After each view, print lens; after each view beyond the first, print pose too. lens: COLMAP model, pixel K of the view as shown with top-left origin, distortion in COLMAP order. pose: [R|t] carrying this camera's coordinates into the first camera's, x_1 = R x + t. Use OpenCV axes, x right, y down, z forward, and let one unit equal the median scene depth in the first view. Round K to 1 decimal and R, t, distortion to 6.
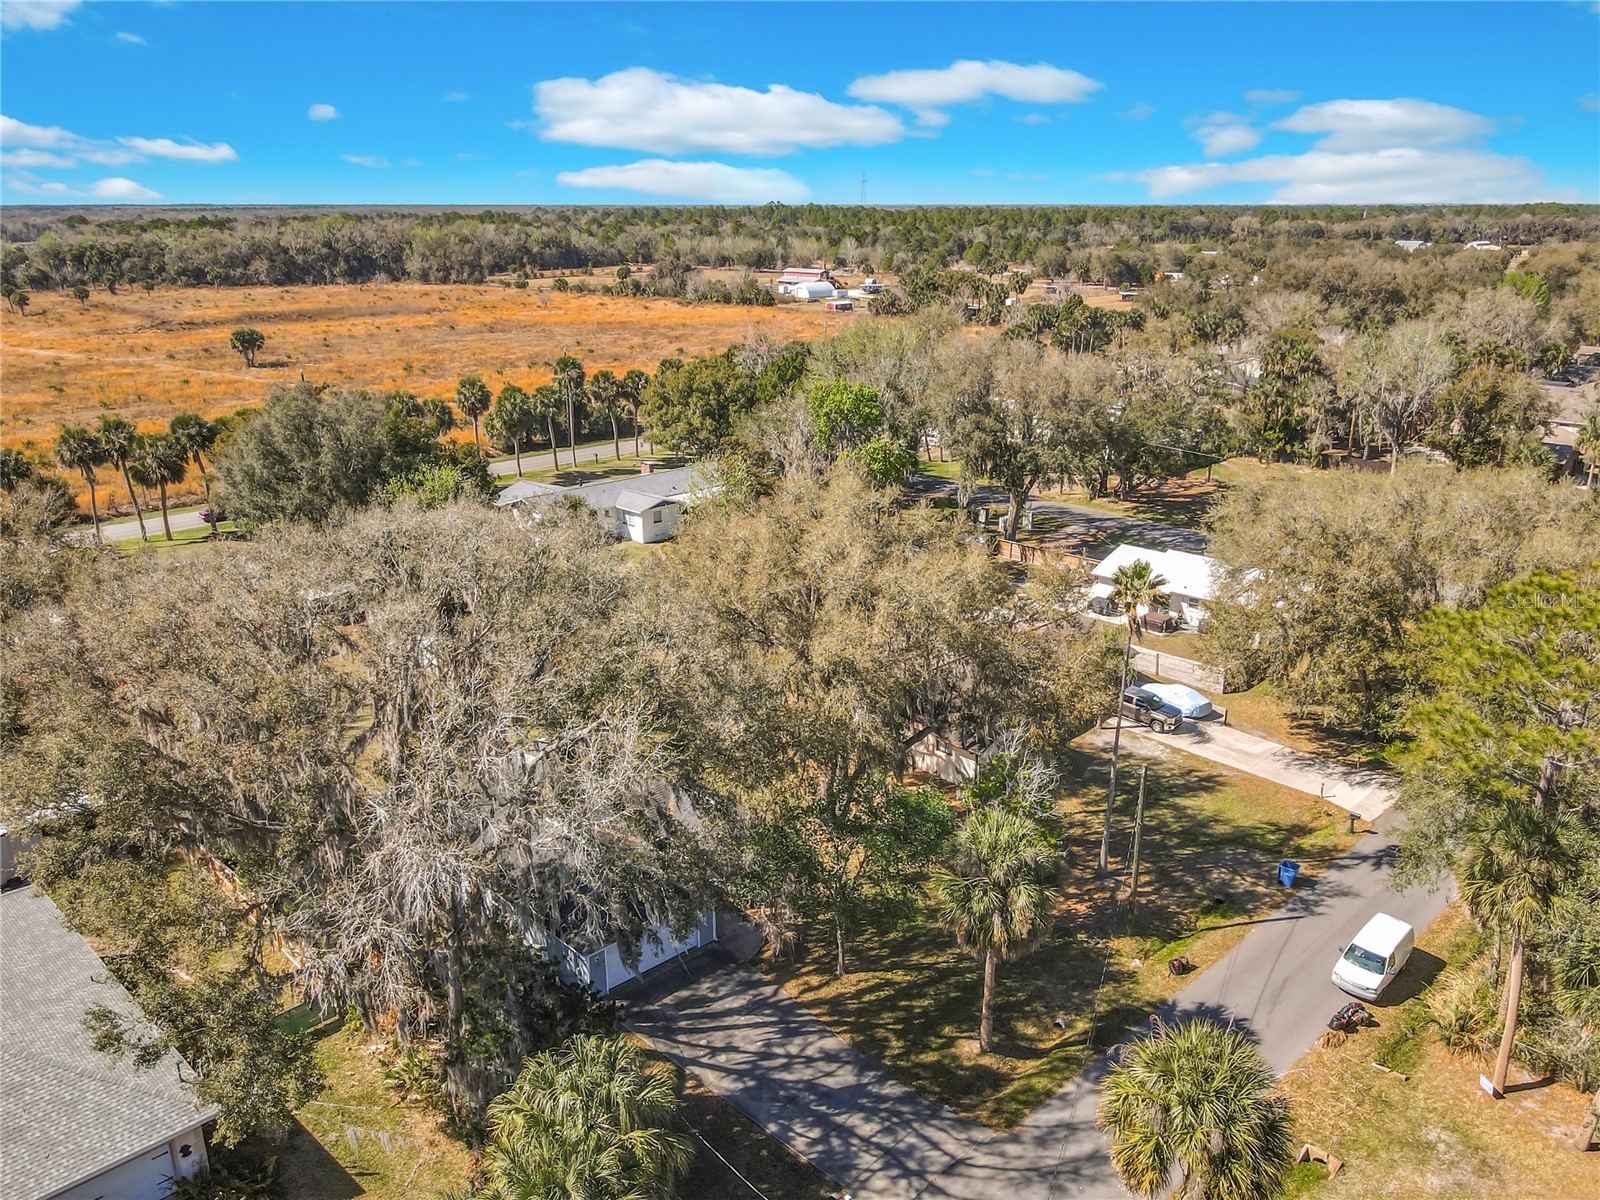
lens RADIAL K [[1288.5, 0, 800.0], [0, 1288.5, 600.0], [0, 0, 1]] dist [-0.006289, 0.000979]
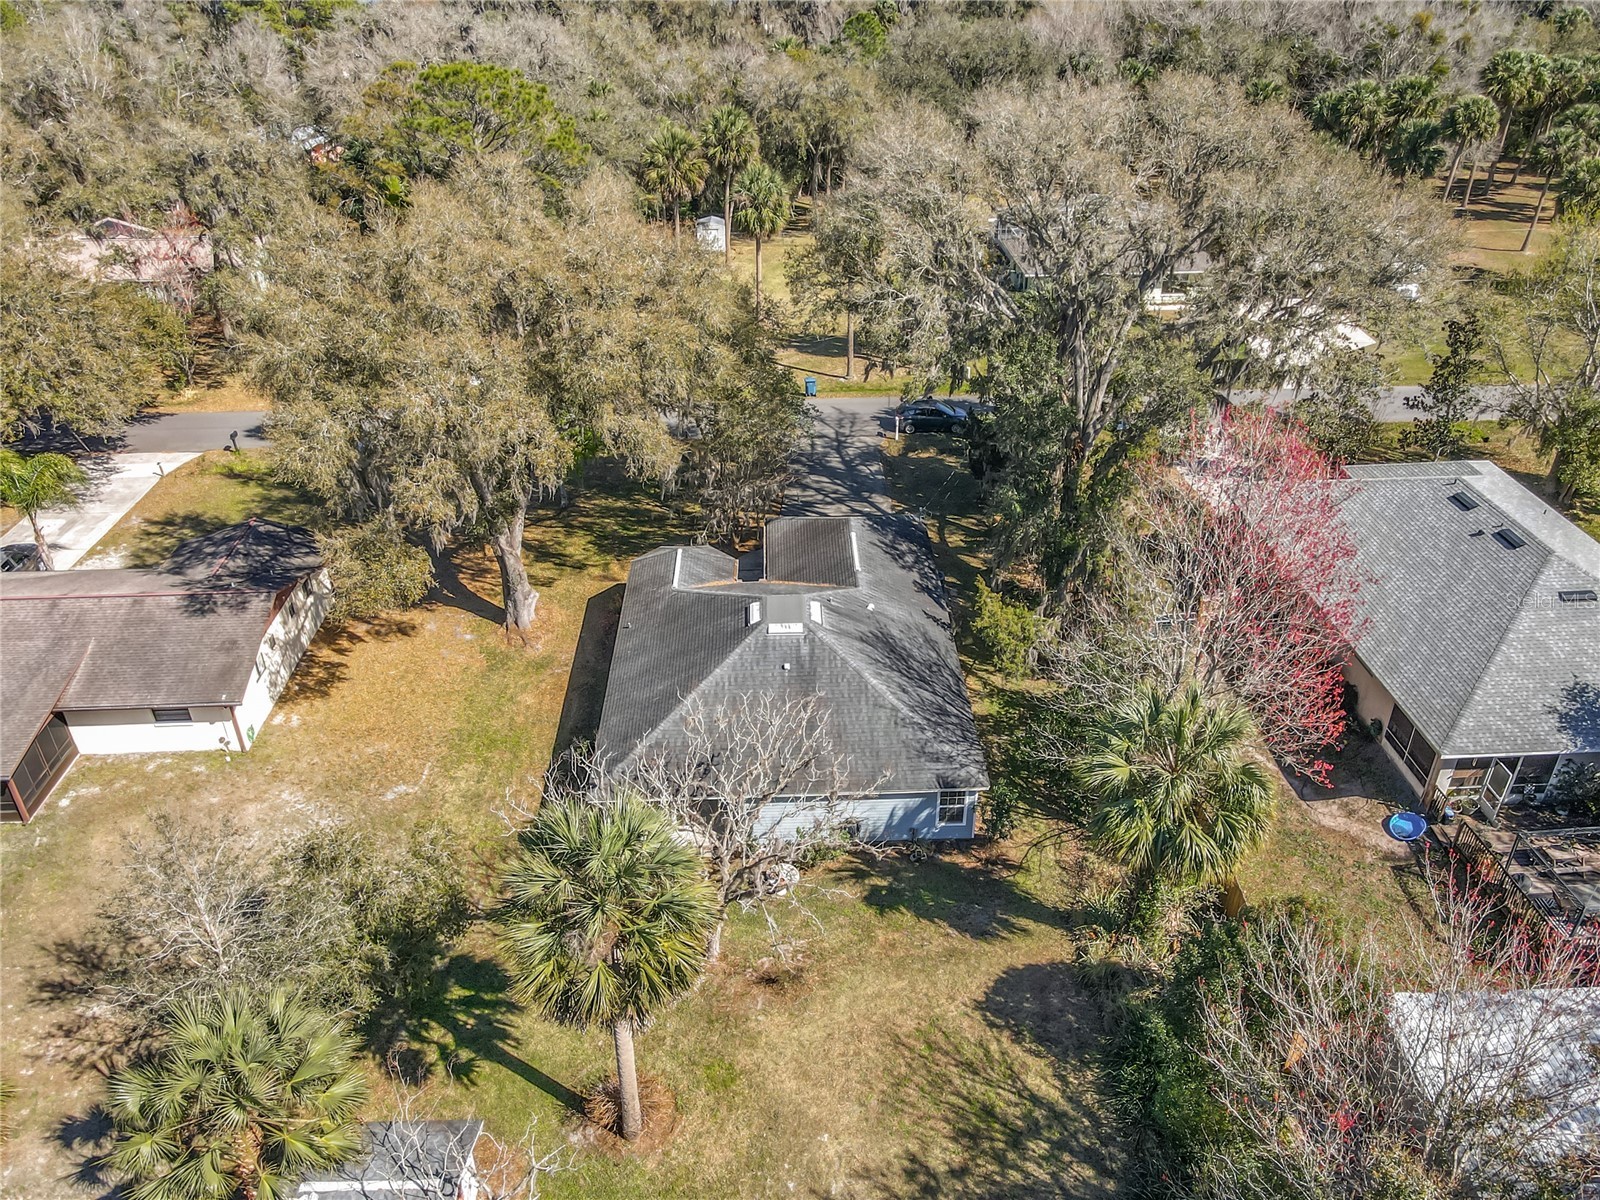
lens RADIAL K [[1117.5, 0, 800.0], [0, 1117.5, 600.0], [0, 0, 1]] dist [0.002360, -0.000676]
pose [[-0.734901, -0.363832, 0.572317, -0.661967], [0.211541, 0.678820, 0.703174, -0.387872], [-0.644337, 0.637832, -0.421900, 1.478687]]
